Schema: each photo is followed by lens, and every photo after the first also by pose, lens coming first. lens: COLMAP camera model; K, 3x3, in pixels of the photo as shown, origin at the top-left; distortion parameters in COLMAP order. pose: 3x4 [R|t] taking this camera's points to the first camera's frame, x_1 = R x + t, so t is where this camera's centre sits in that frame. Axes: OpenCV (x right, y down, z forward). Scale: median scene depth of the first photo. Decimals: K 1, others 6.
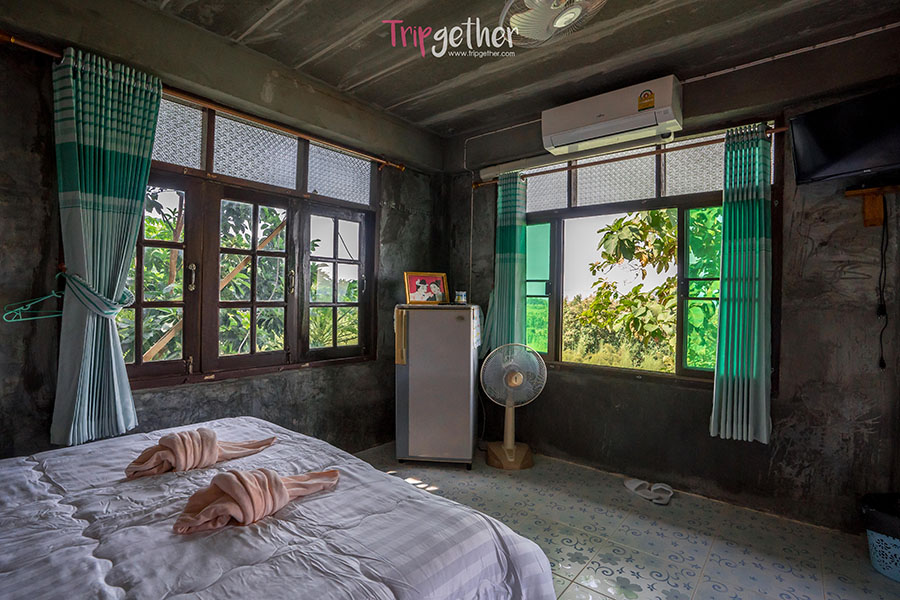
lens RADIAL K [[456.8, 0, 449.4], [0, 456.8, 296.9], [0, 0, 1]] dist [0.001185, 0.000262]
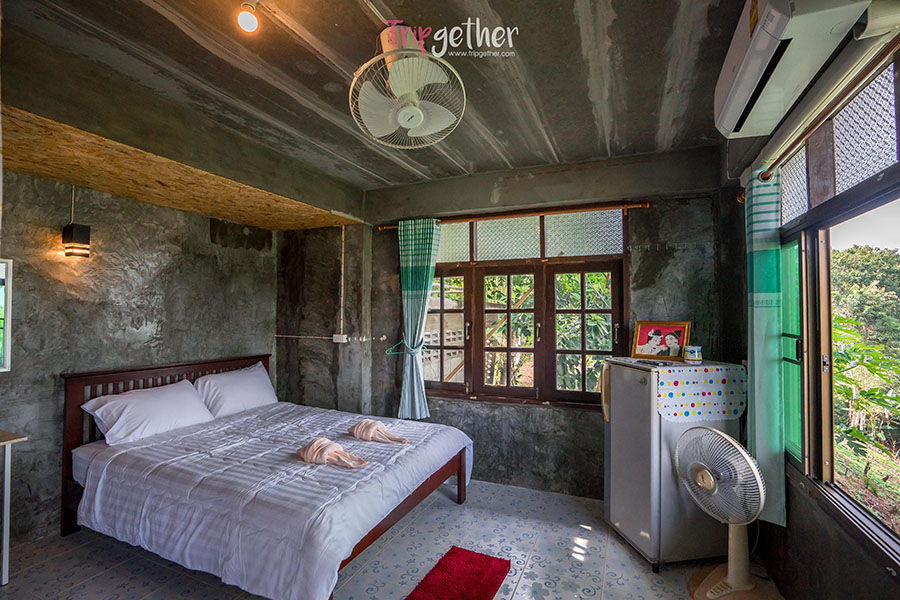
lens RADIAL K [[424.4, 0, 450.1], [0, 424.4, 304.3], [0, 0, 1]] dist [-0.003603, -0.000069]
pose [[0.295397, -0.037620, -0.954634, 0.685709], [0.007581, 0.999285, -0.037034, -0.068542], [0.955345, 0.003703, 0.295471, 0.447065]]
